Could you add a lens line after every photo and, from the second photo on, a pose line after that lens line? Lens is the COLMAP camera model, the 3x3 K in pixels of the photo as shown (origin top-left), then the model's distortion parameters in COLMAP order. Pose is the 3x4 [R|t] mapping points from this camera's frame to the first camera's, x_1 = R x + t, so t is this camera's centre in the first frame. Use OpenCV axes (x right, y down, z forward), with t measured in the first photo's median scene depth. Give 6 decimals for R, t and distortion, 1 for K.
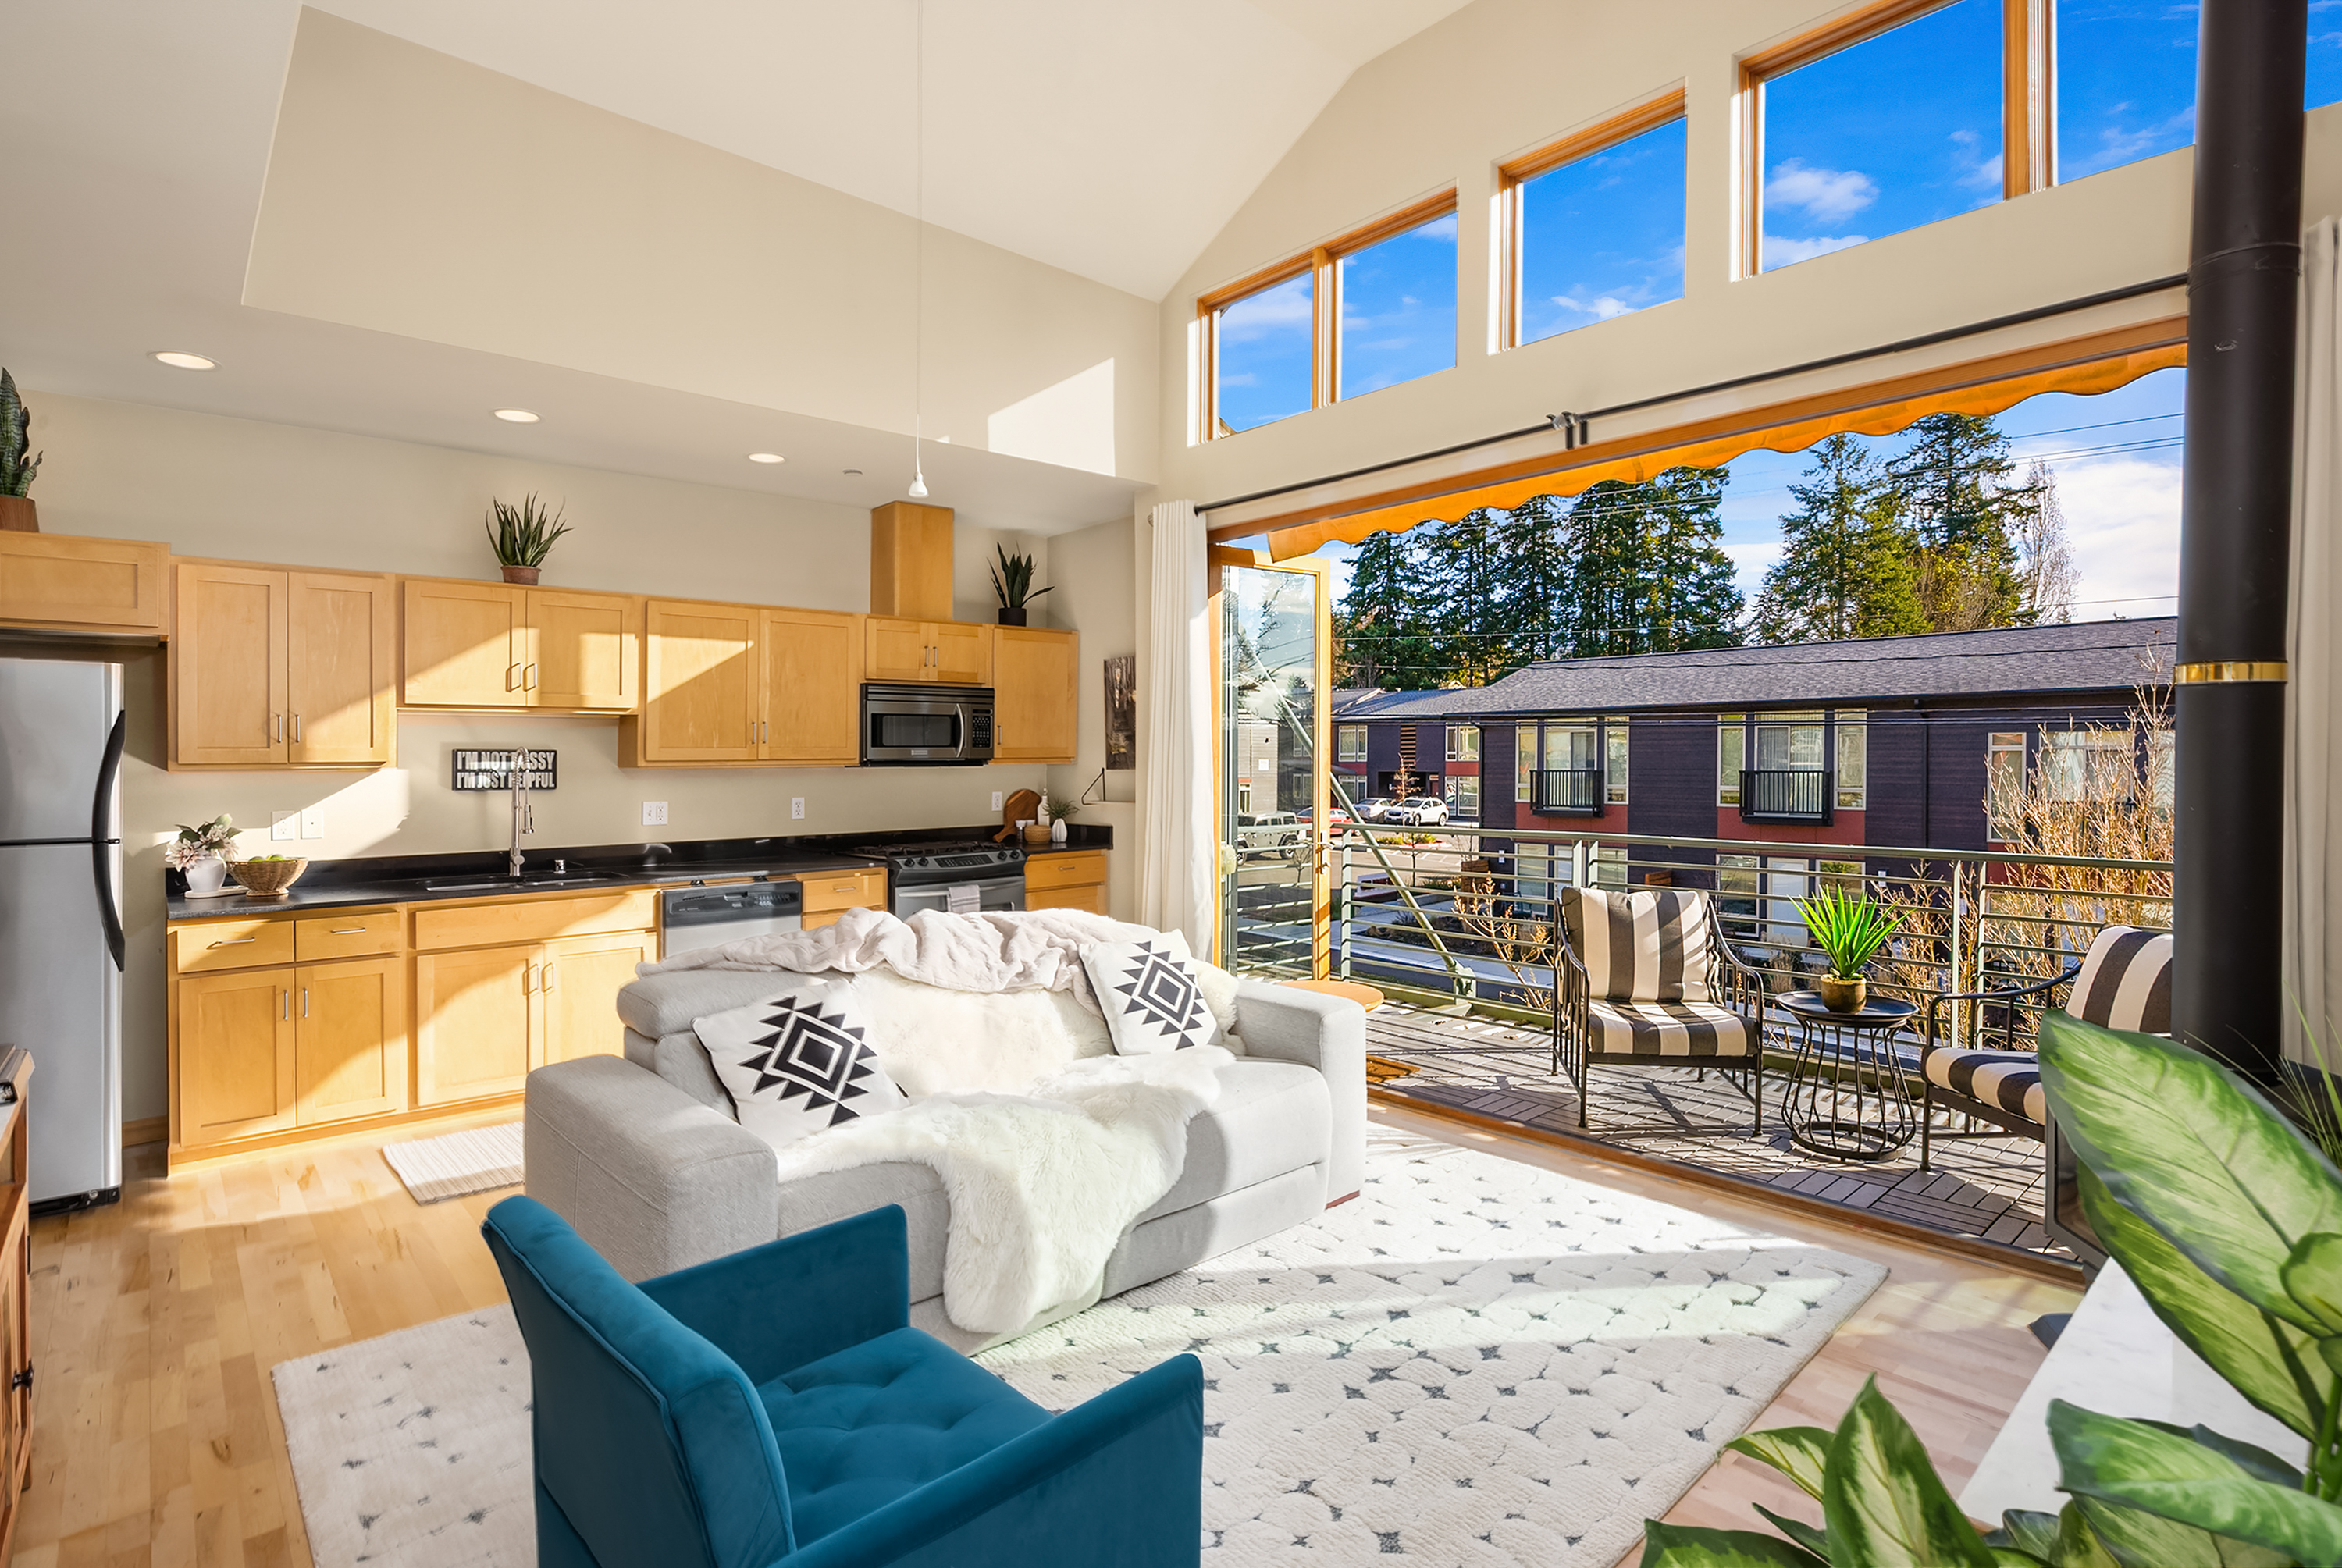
lens RADIAL K [[1135.2, 0, 1133.9], [0, 1135.2, 756.0], [0, 0, 1]] dist [-0.012821, -0.000072]
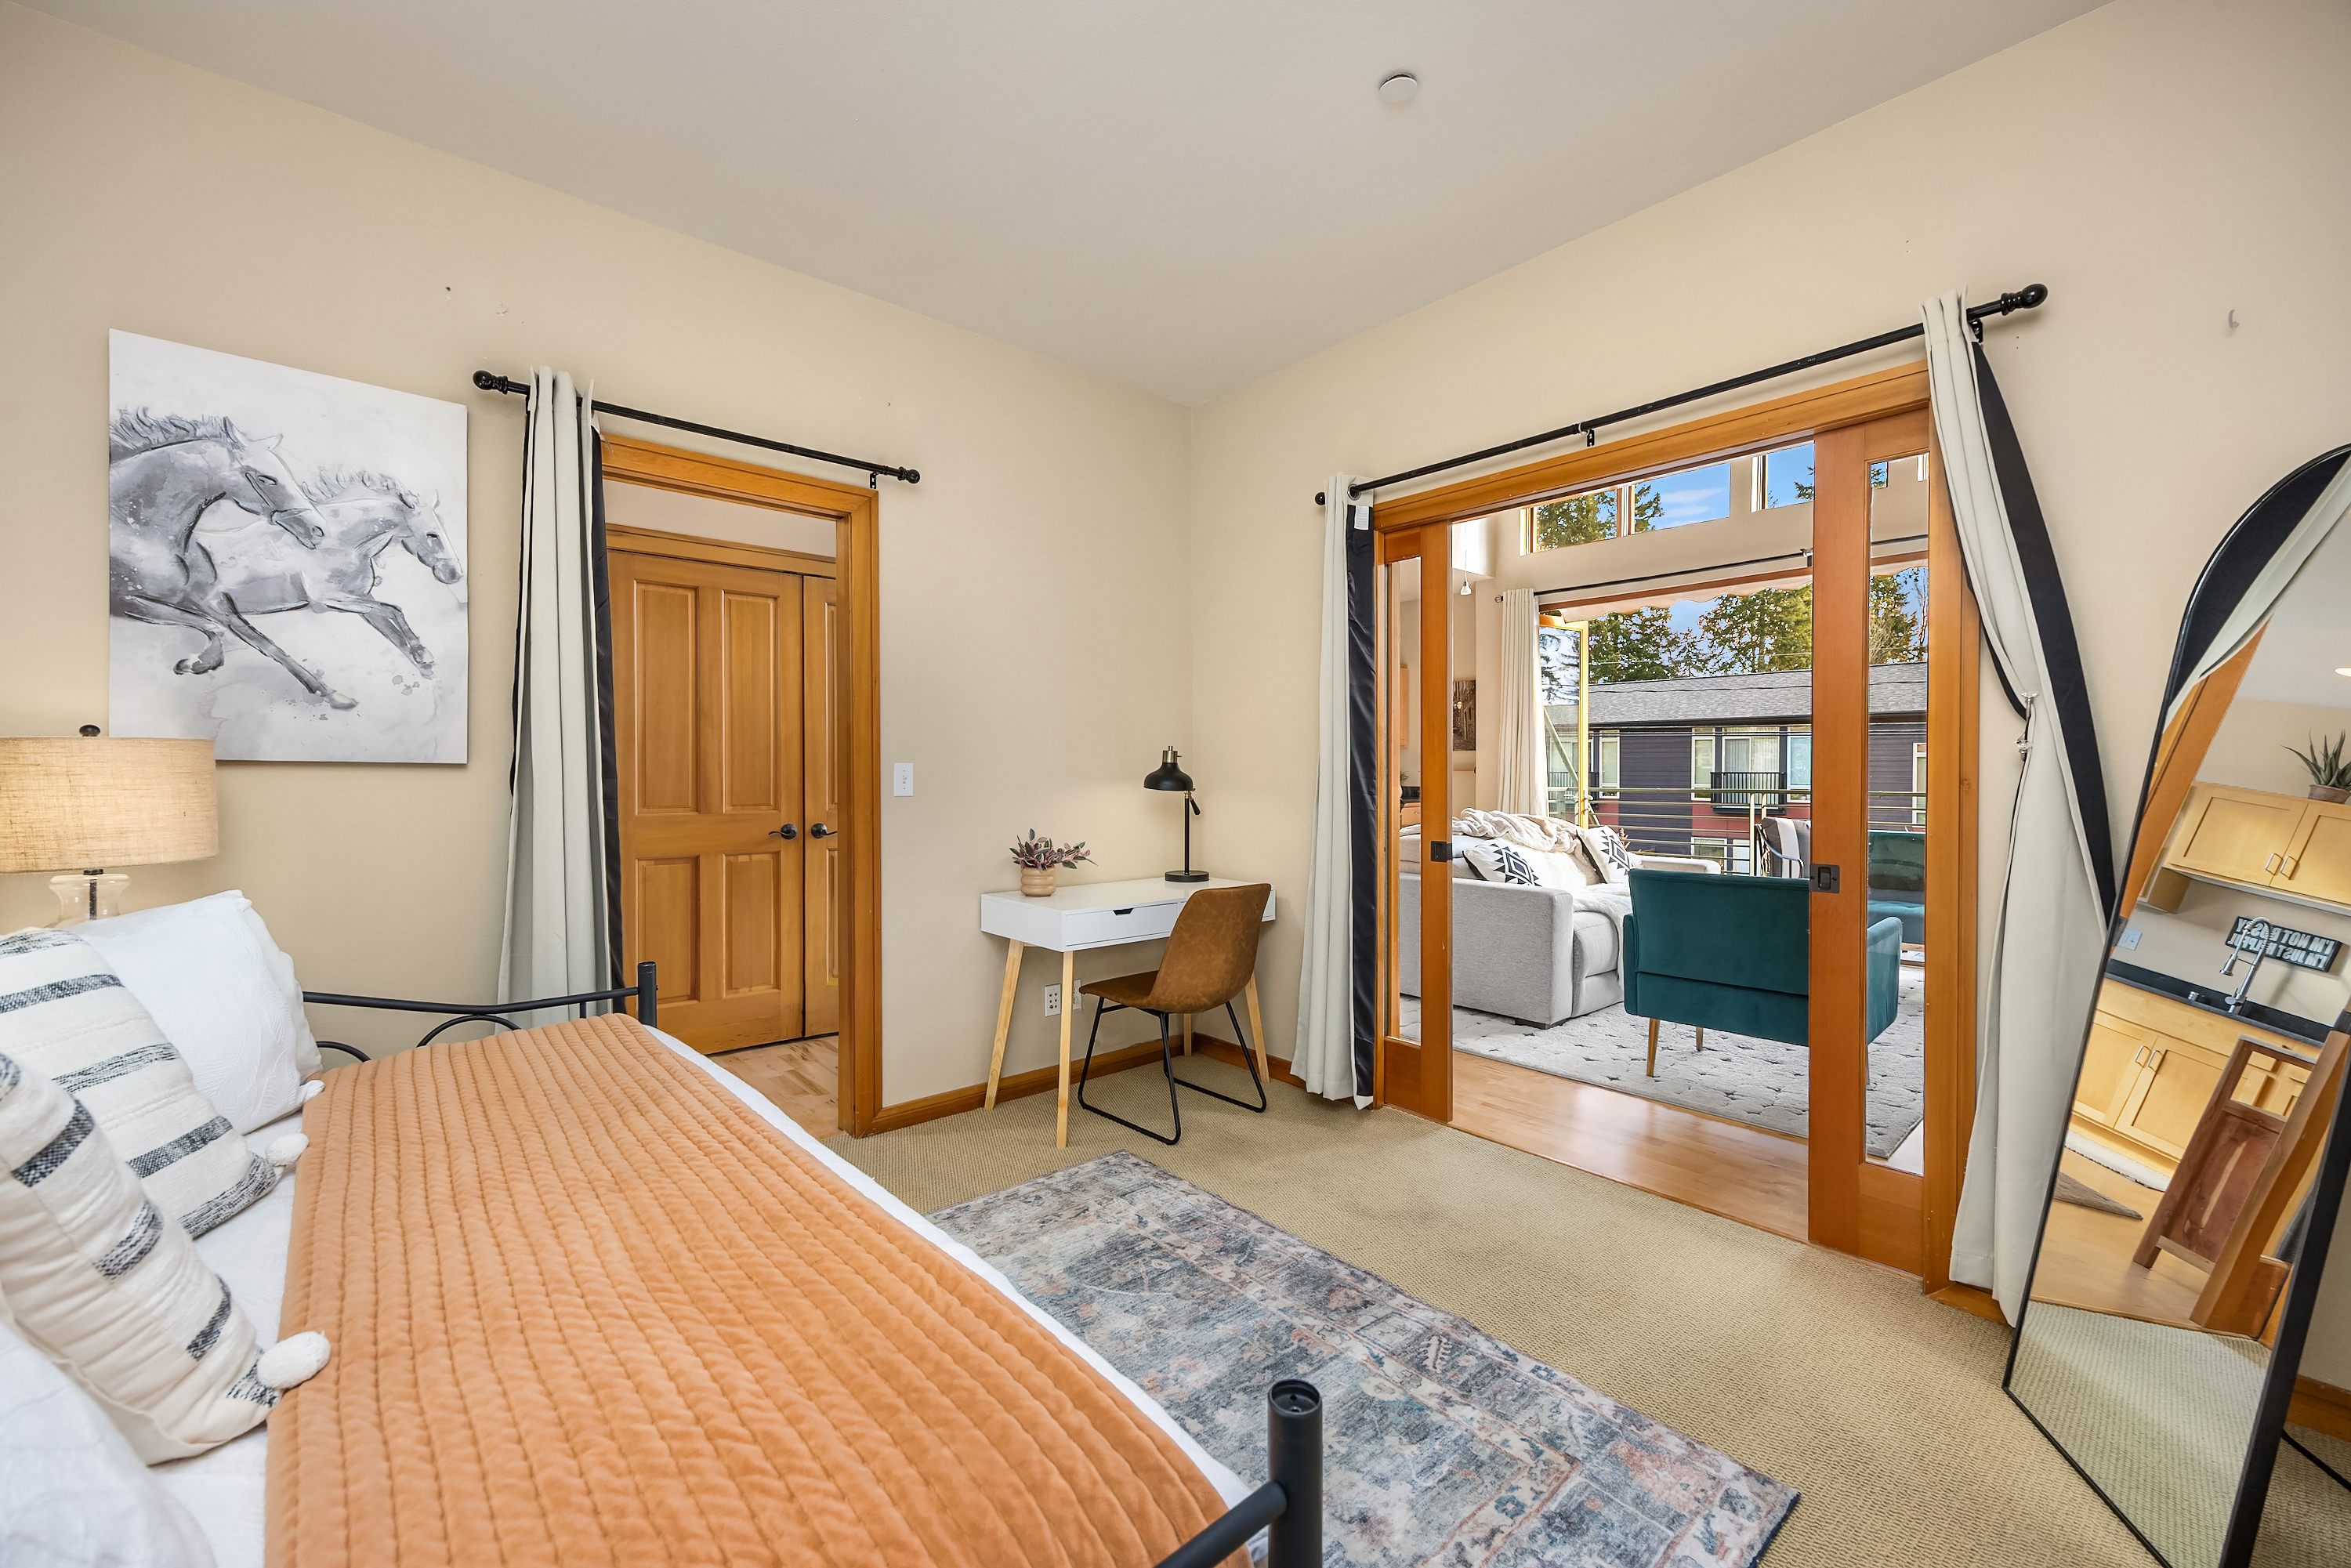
lens RADIAL K [[907.0, 0, 1158.6], [0, 907.0, 774.4], [0, 0, 1]] dist [0.012868, -0.000040]
pose [[0.999767, 0.004353, -0.021163, -0.518500], [-0.004096, 0.999918, 0.012161, 0.039916], [0.021215, -0.012072, 0.999702, -0.403050]]
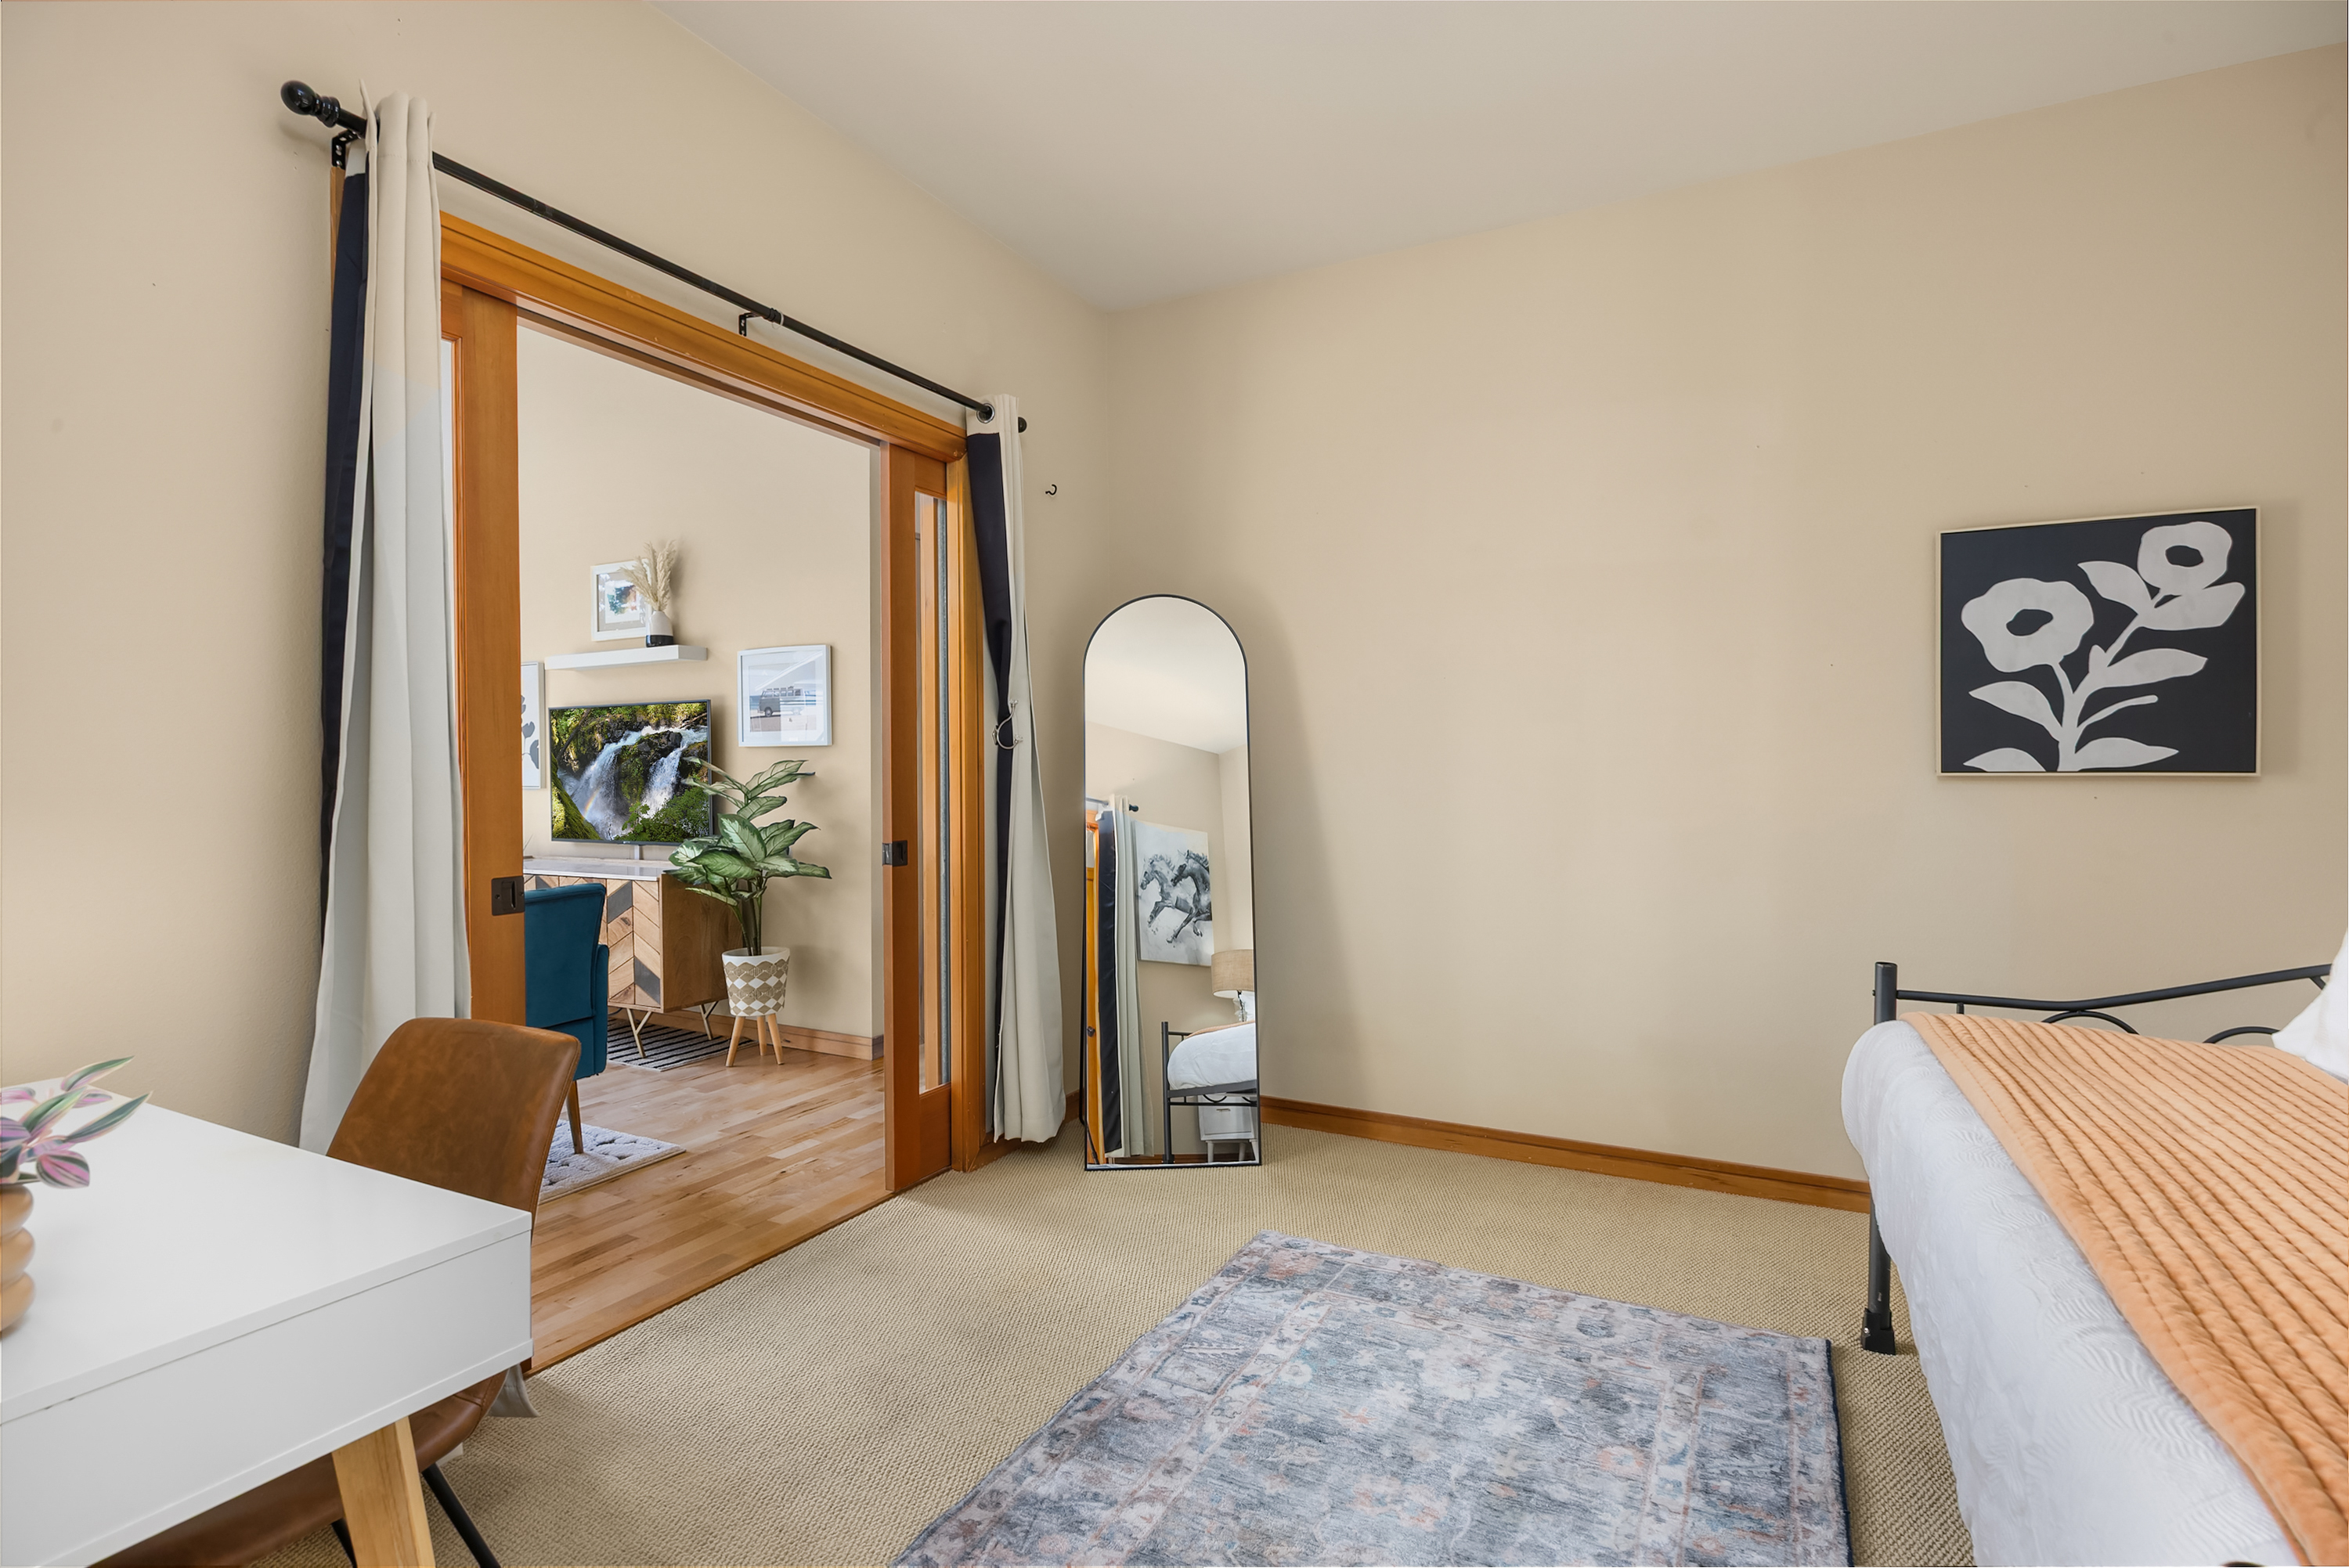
lens RADIAL K [[1138.6, 0, 1113.5], [0, 1138.6, 791.0], [0, 0, 1]] dist [-0.012821, -0.000072]
pose [[-0.321656, -0.004926, 0.946844, -0.819829], [-0.002712, 0.999987, 0.004281, 0.057861], [-0.946853, -0.001191, -0.321665, 0.145398]]
